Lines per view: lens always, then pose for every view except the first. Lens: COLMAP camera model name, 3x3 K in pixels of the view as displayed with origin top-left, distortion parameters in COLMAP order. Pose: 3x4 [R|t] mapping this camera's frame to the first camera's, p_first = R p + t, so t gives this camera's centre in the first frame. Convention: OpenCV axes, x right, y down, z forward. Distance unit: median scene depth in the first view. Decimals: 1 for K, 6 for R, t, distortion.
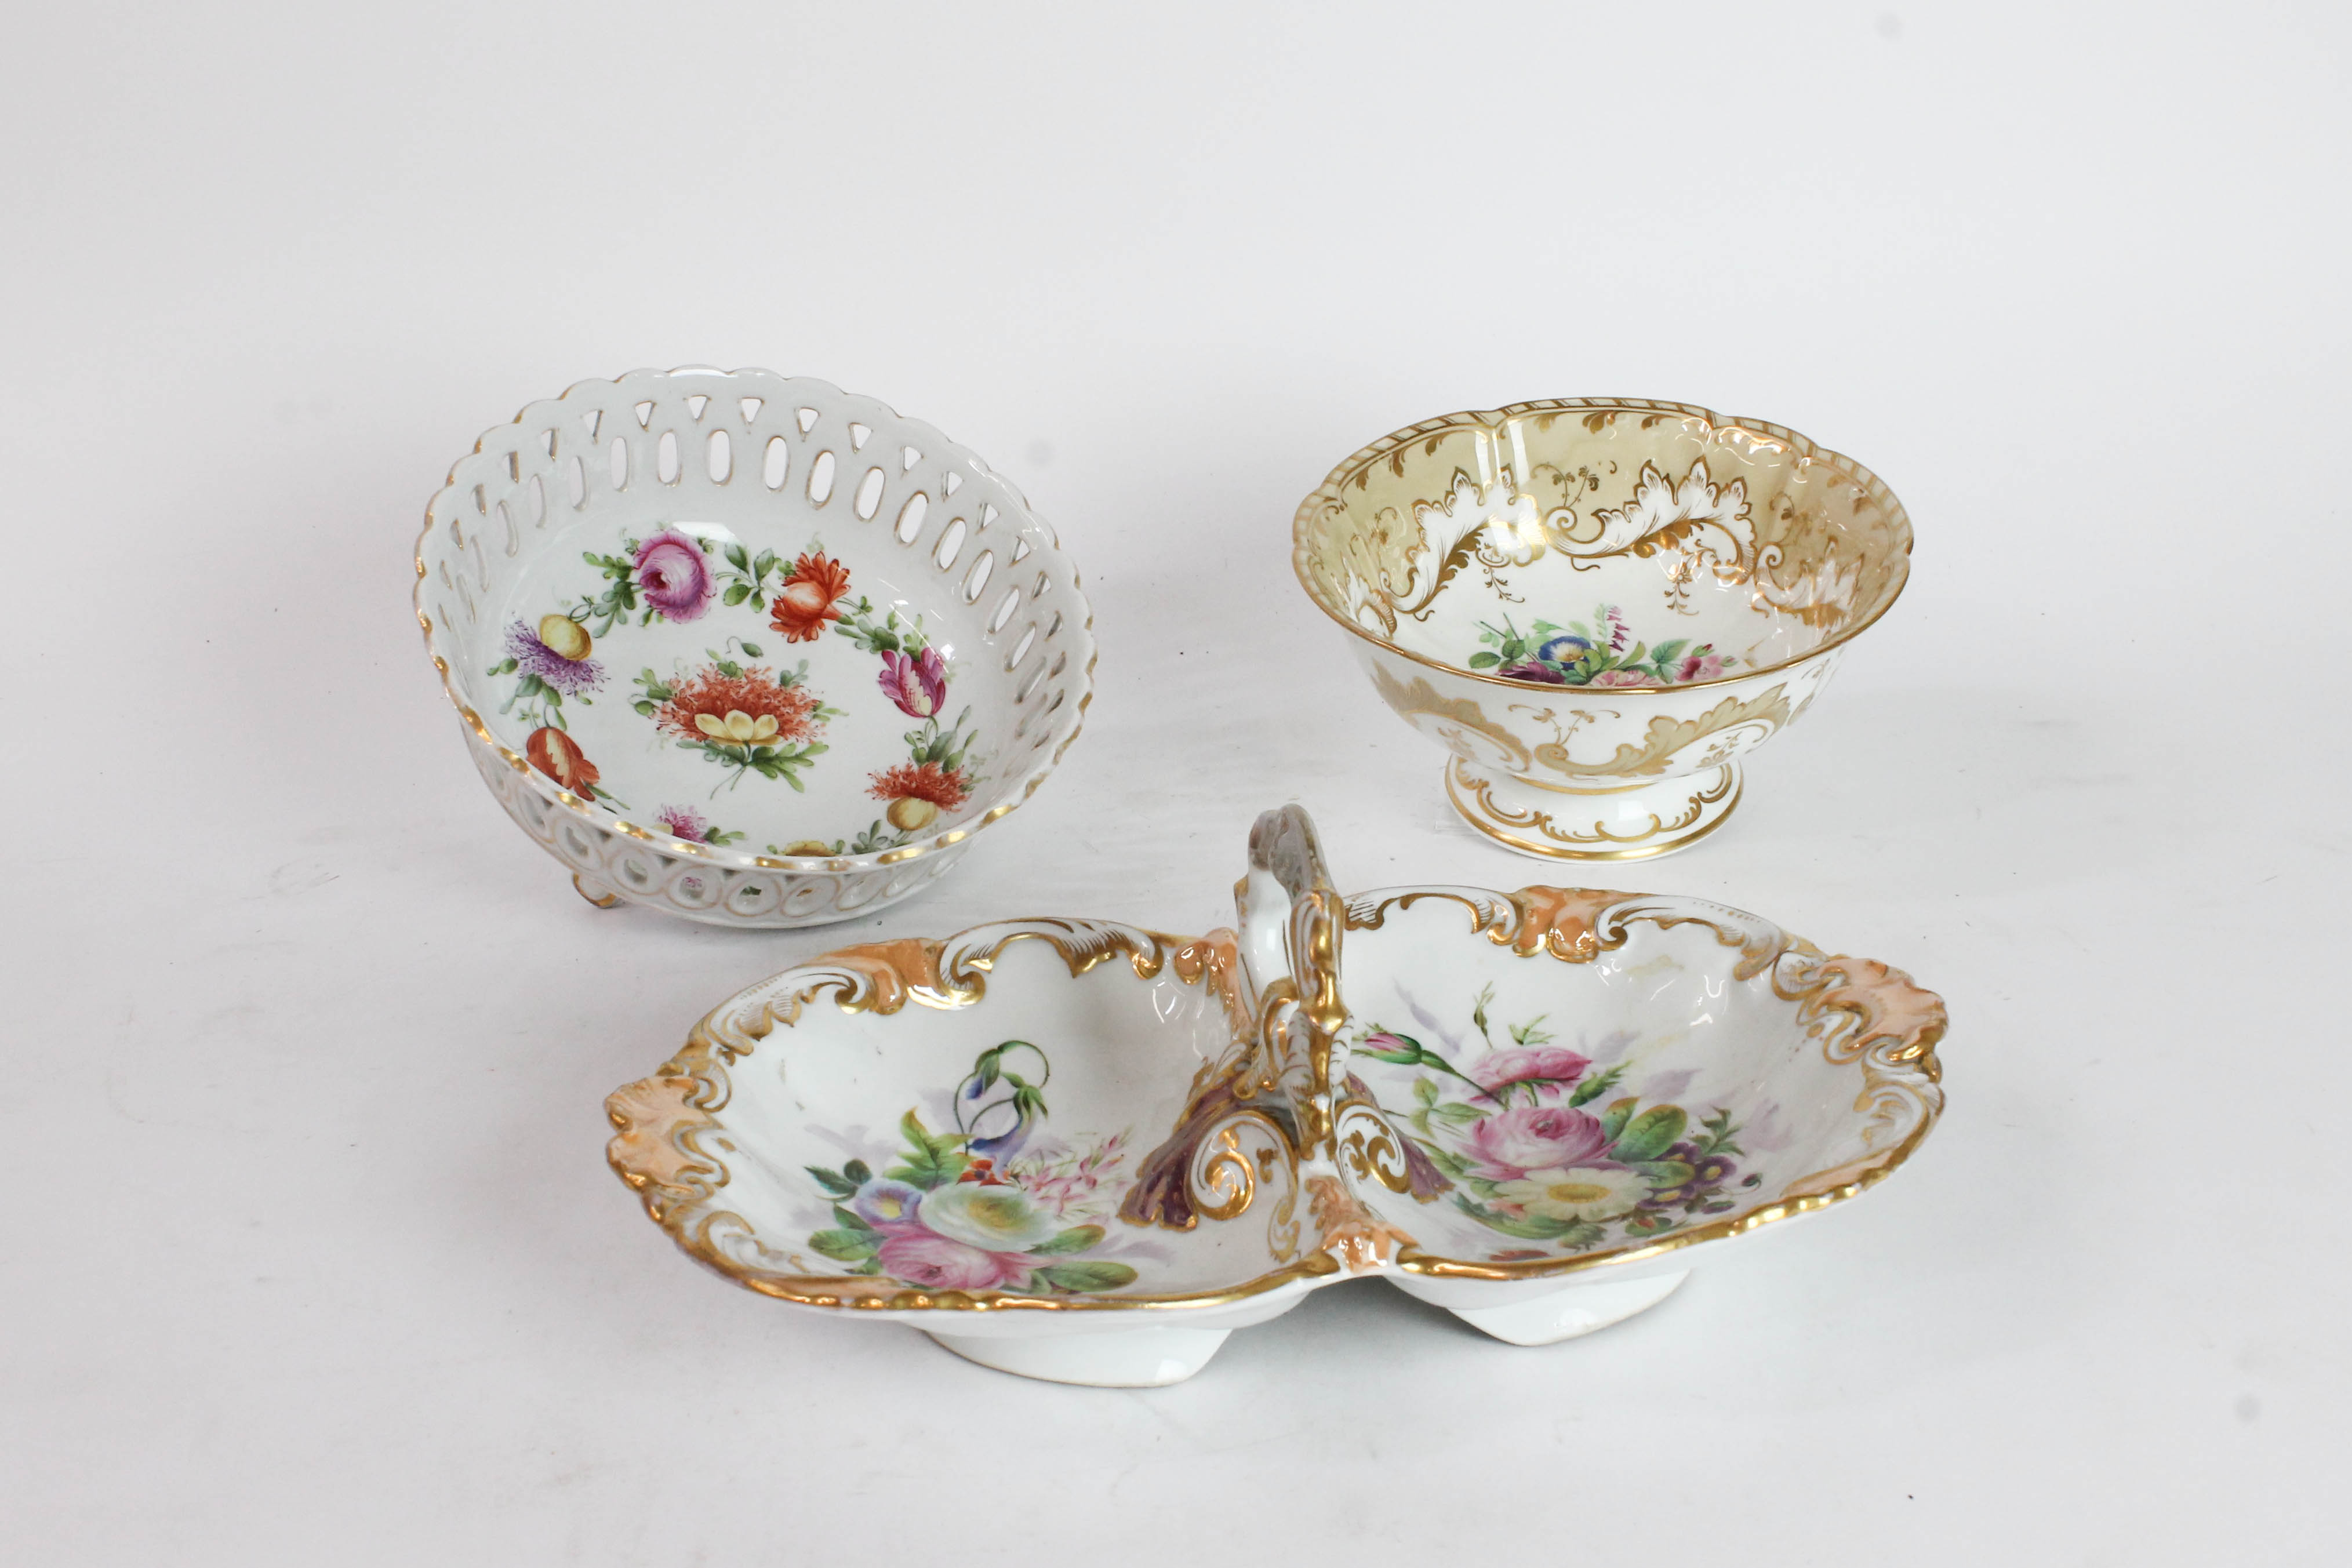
lens RADIAL K [[2930.3, 0, 1139.5], [0, 2930.3, 757.8], [0, 0, 1]] dist [-0.068879, 0.000000]
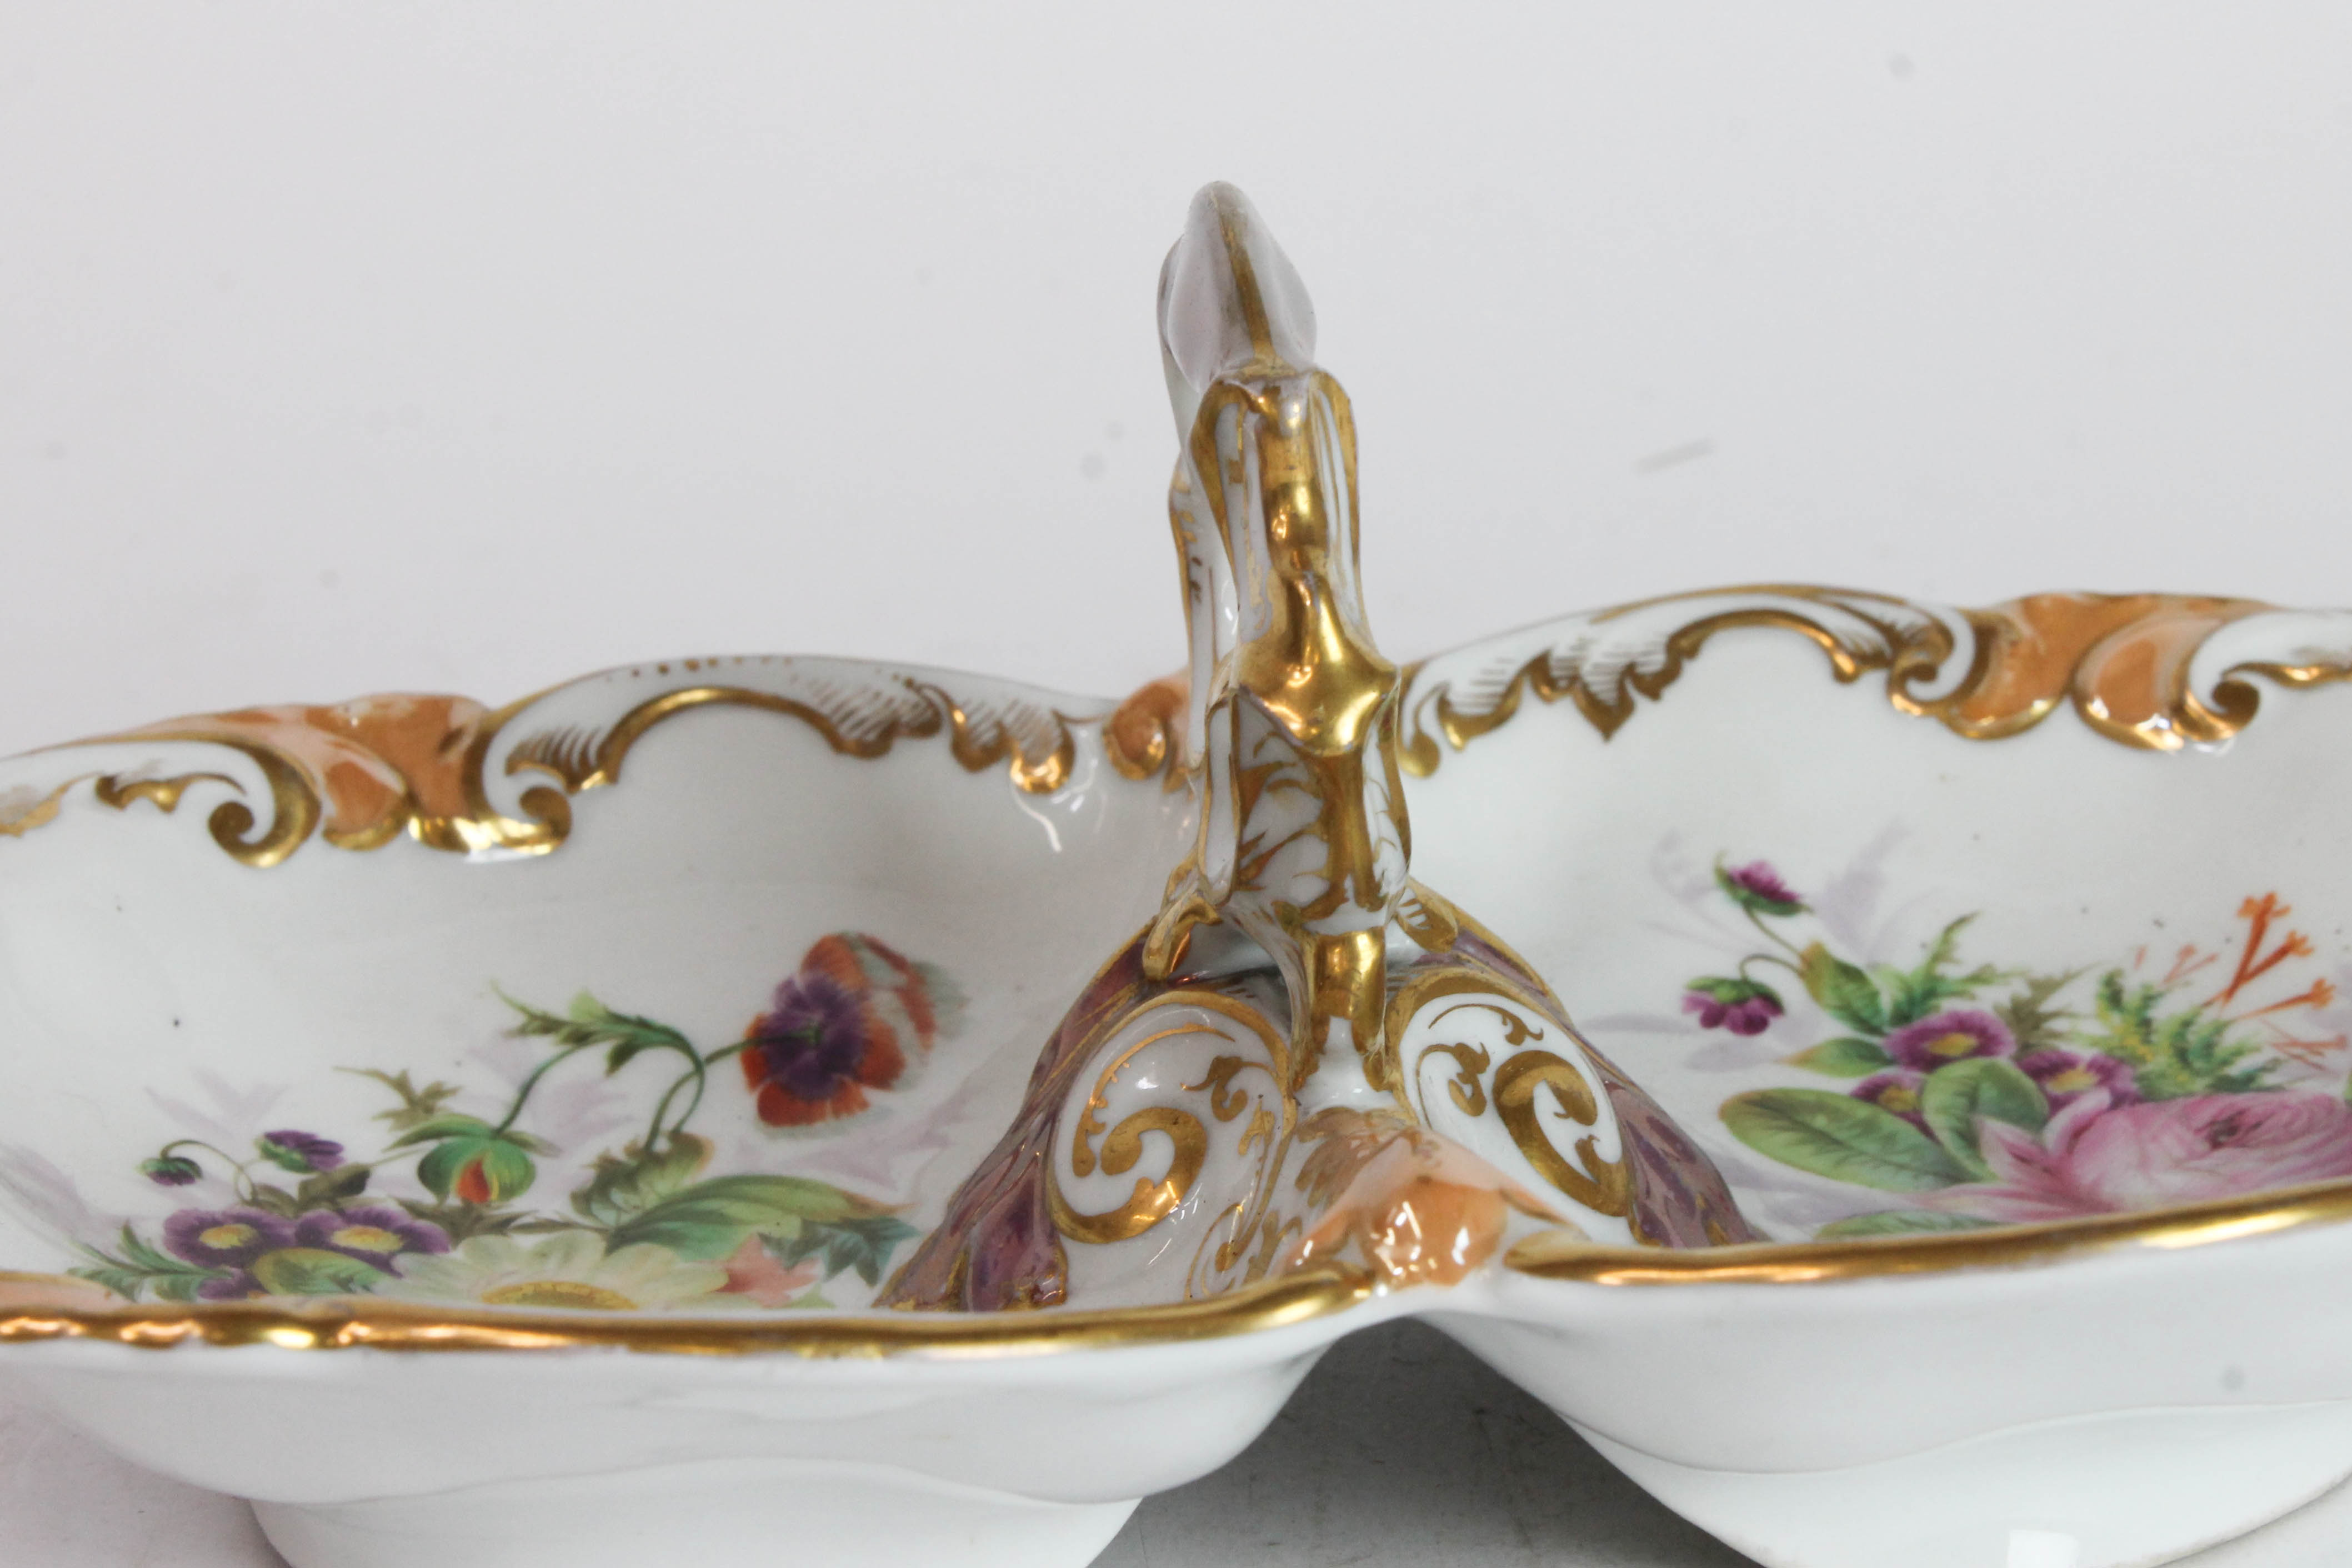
lens RADIAL K [[5487.8, 0, 1173.3], [0, 5487.8, 780.7], [0, 0, 1]] dist [0.092444, 0.000000]
pose [[-0.993851, 0.064481, 0.090015, 0.002786], [0.103773, 0.825978, 0.554068, -0.273527], [-0.038624, 0.560002, -0.827590, 1.439809]]
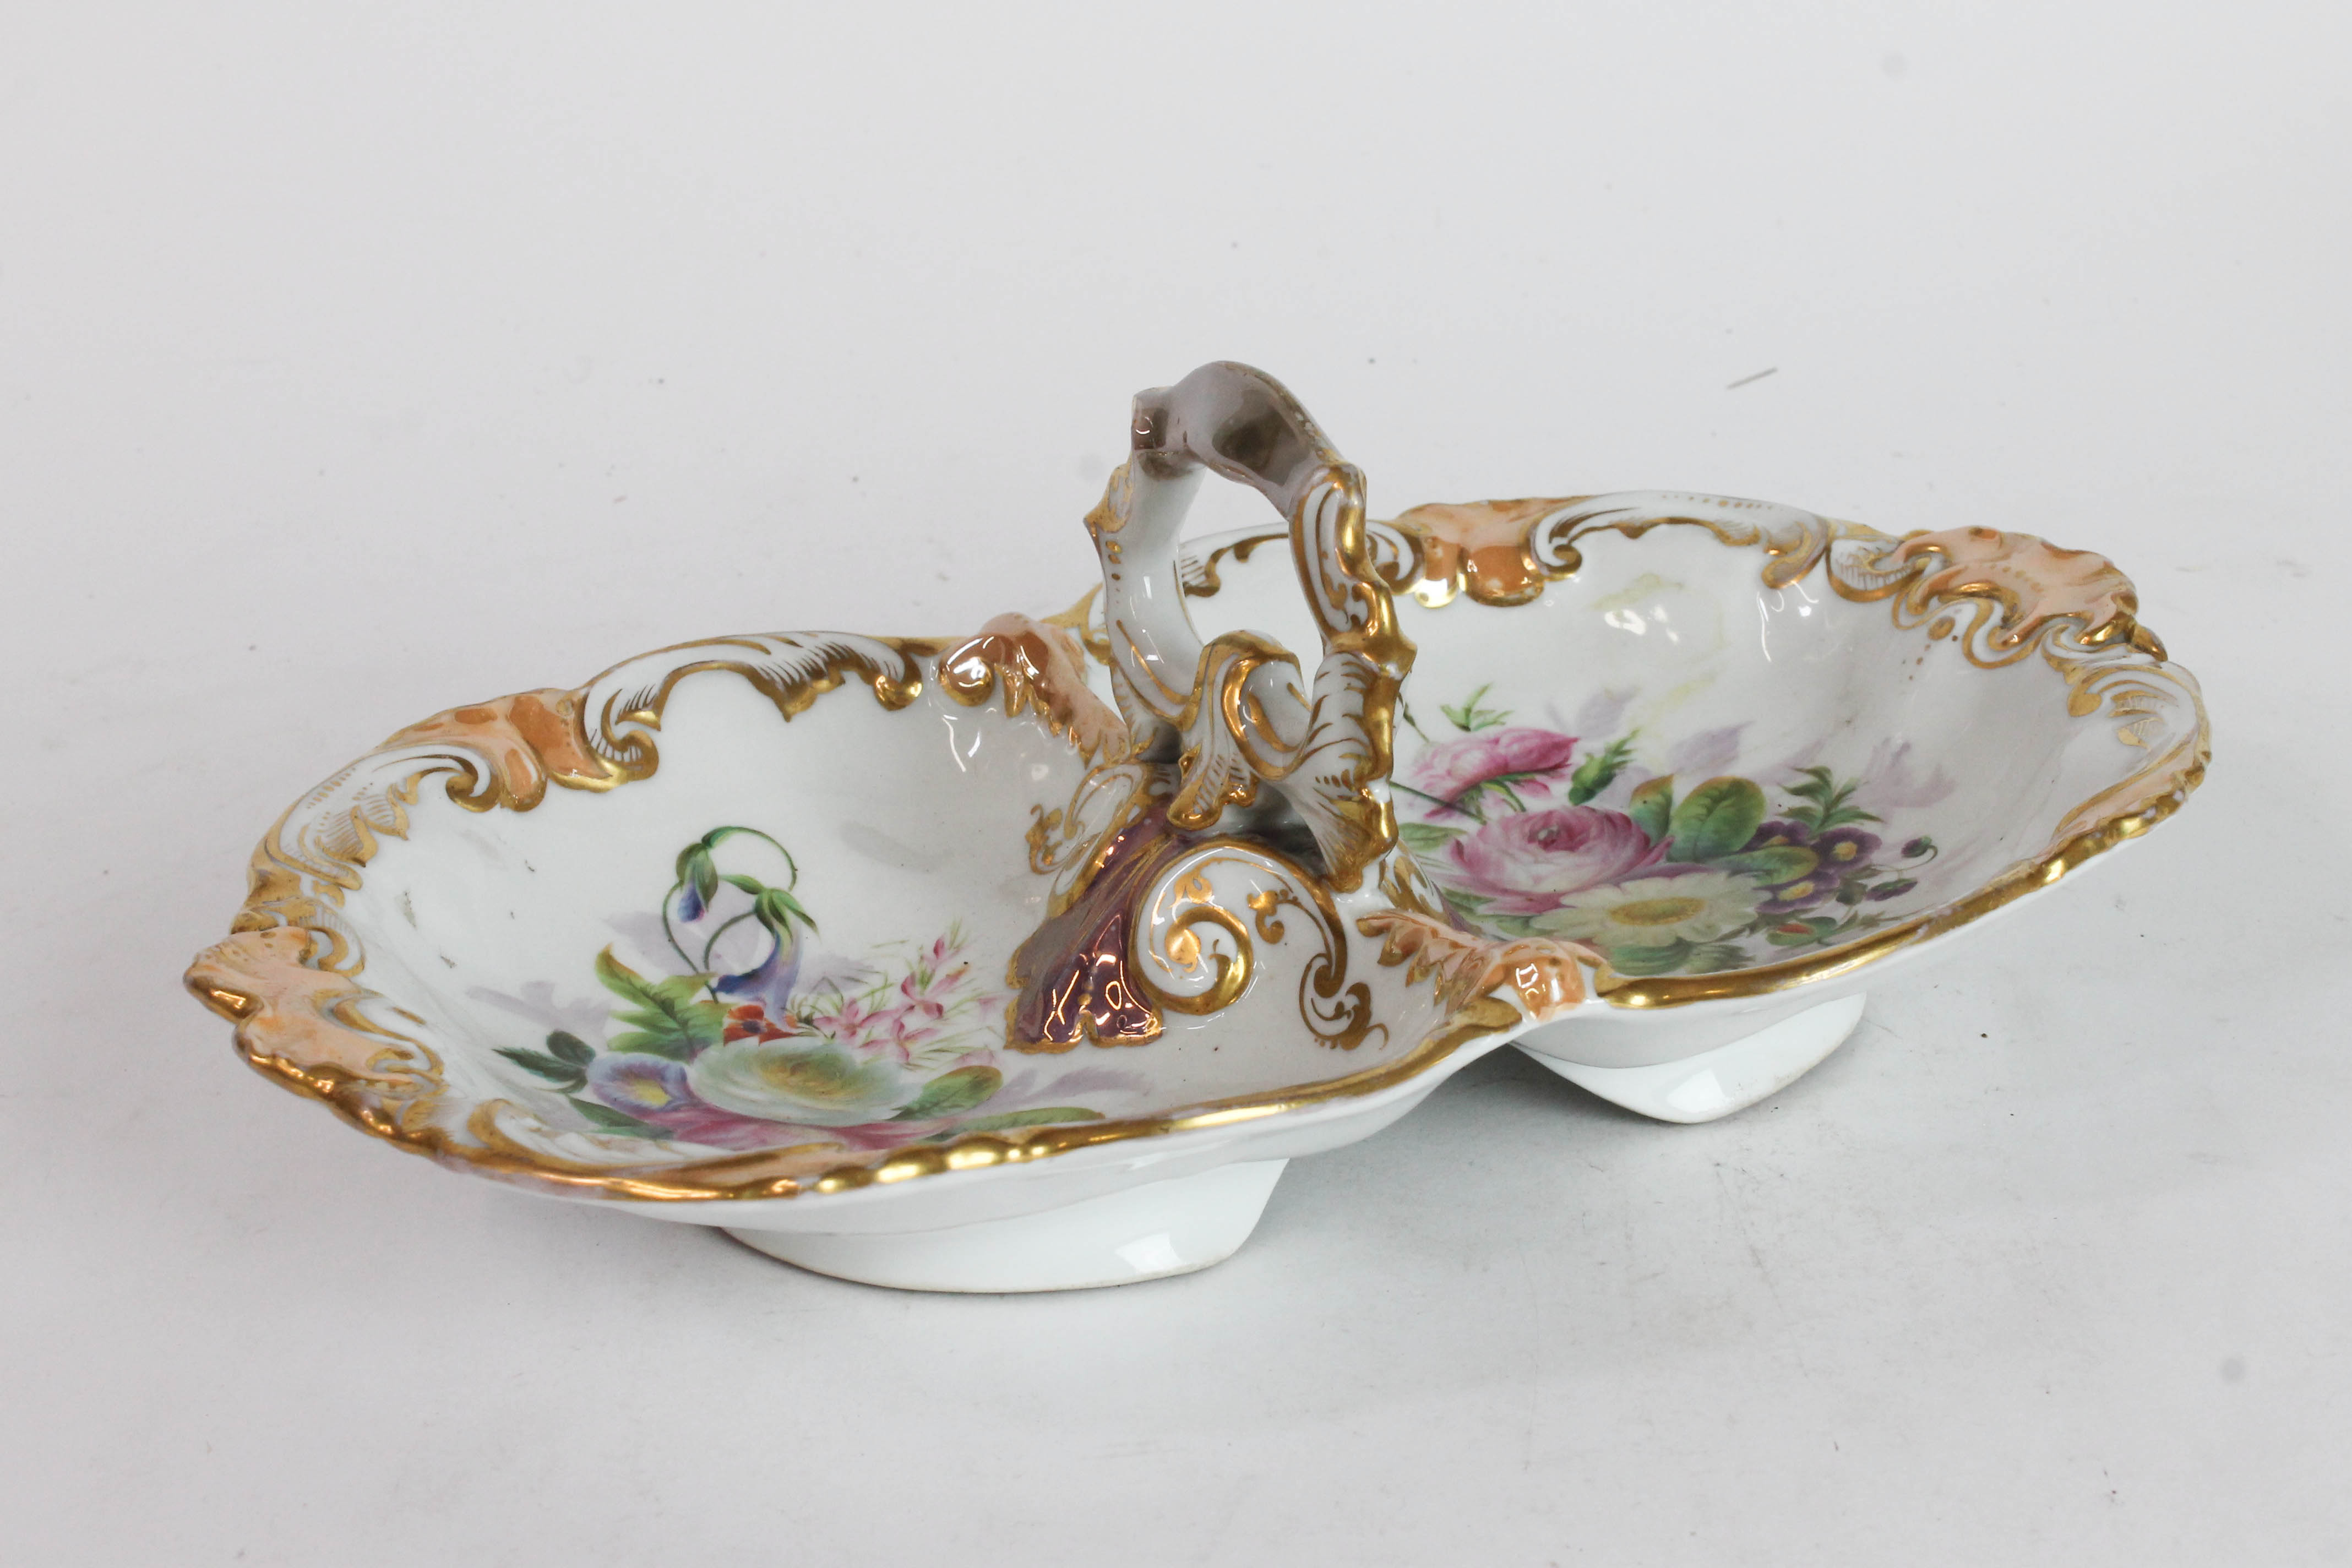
lens RADIAL K [[4065.8, 0, 1176.0], [0, 4065.8, 781.0], [0, 0, 1]] dist [0.022184, 0.000000]
pose [[0.946388, -0.132004, 0.294830, -0.208559], [0.123311, 0.991208, 0.047973, 0.056958], [-0.298571, -0.009045, 0.954345, 0.135266]]
